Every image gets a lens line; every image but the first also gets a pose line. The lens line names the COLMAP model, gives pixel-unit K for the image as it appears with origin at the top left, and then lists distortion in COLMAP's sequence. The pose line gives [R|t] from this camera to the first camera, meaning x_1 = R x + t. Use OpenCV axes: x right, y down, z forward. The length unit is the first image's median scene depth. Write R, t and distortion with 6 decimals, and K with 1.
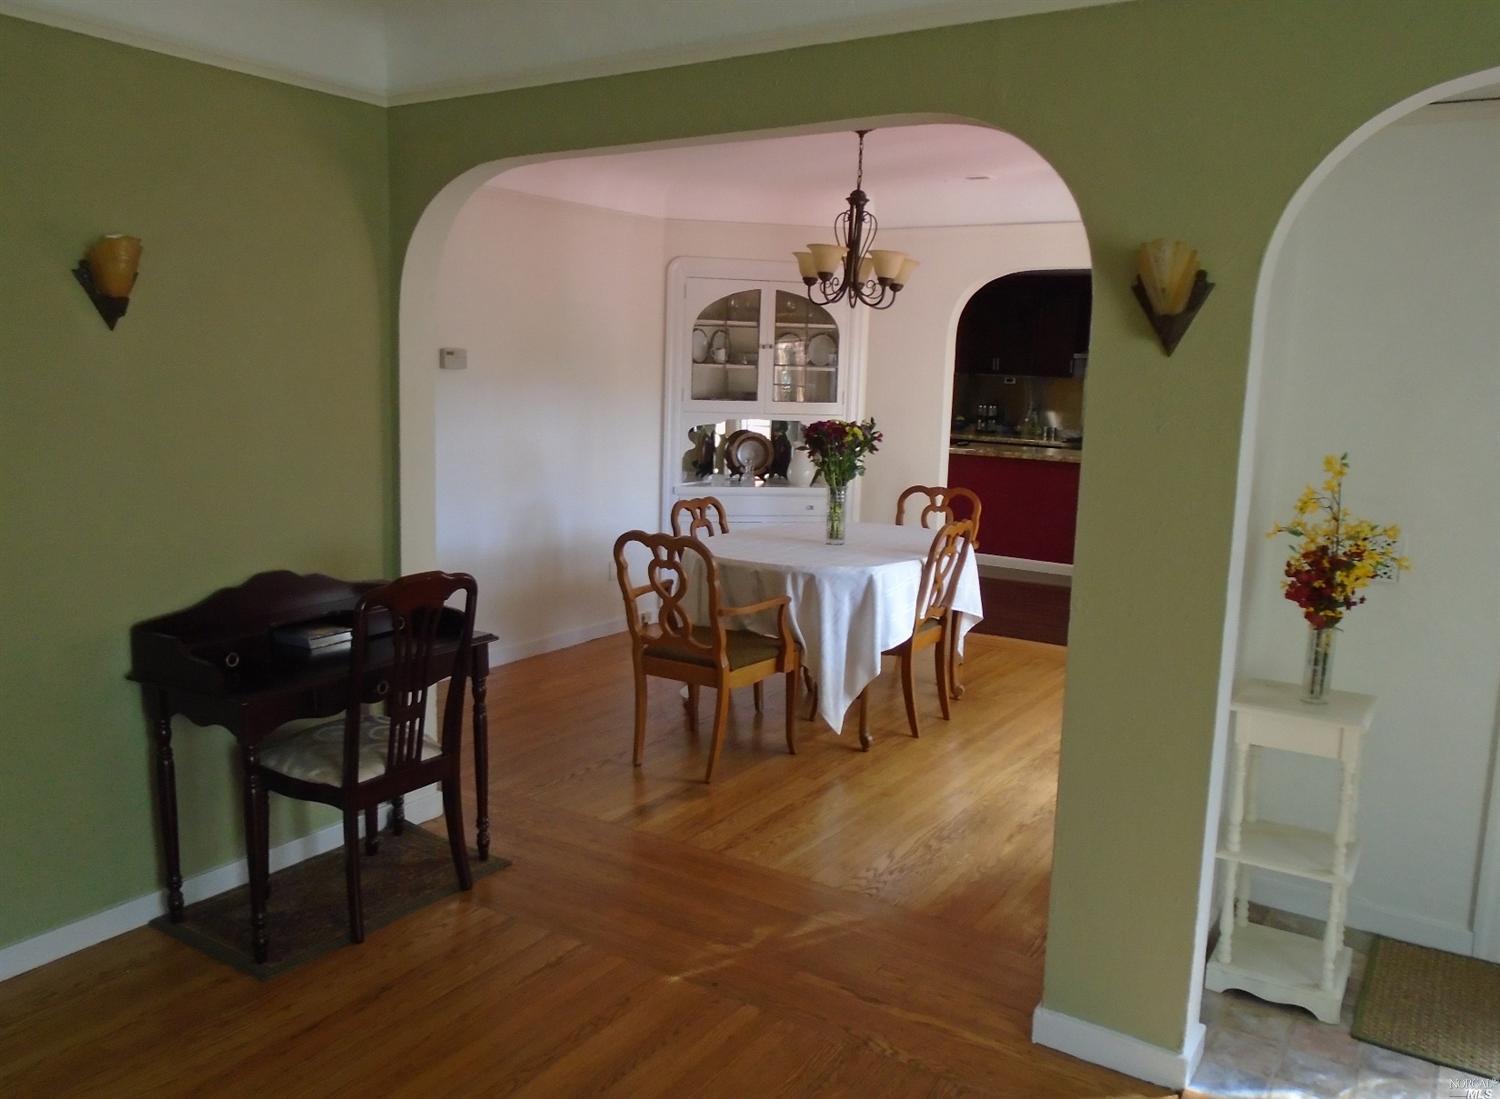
lens RADIAL K [[1151.0, 0, 750.6], [0, 1151.0, 549.6], [0, 0, 1]] dist [-0.006157, 0.005142]
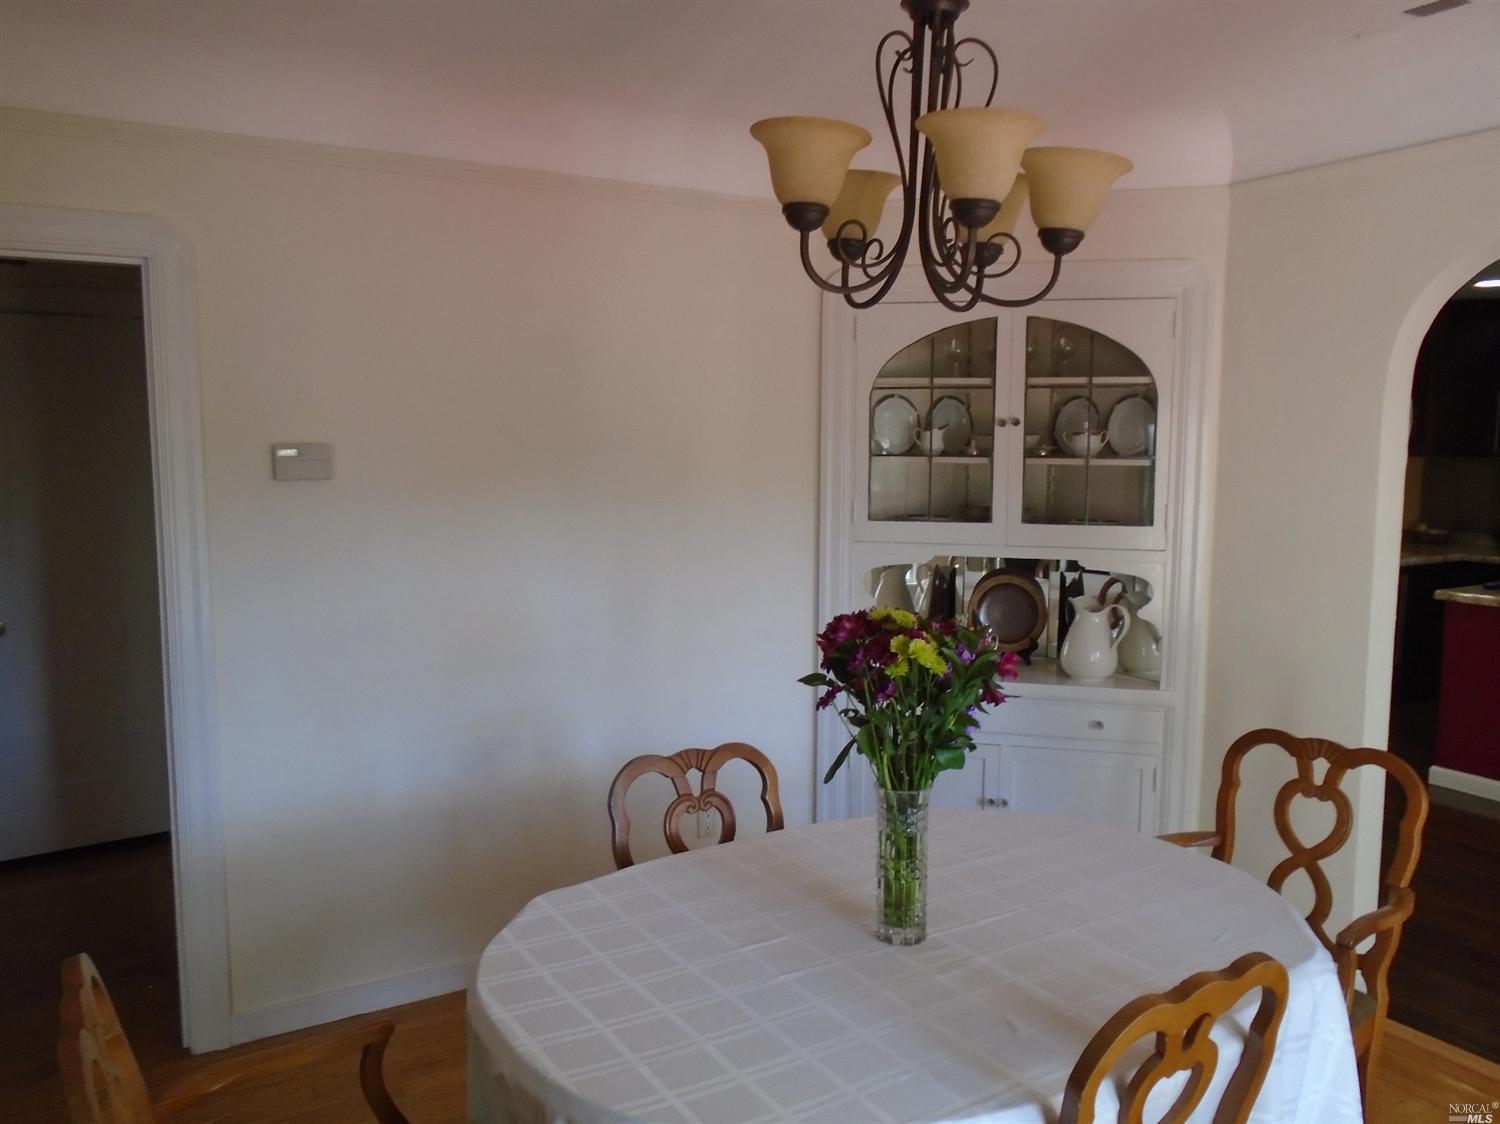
lens RADIAL K [[1151.0, 0, 747.2], [0, 1151.0, 560.2], [0, 0, 1]] dist [-0.006157, 0.005142]
pose [[0.897117, 0.019085, -0.441381, 0.143667], [-0.047469, 0.997447, -0.053352, -0.078422], [0.439236, 0.068814, 0.895732, 0.473356]]
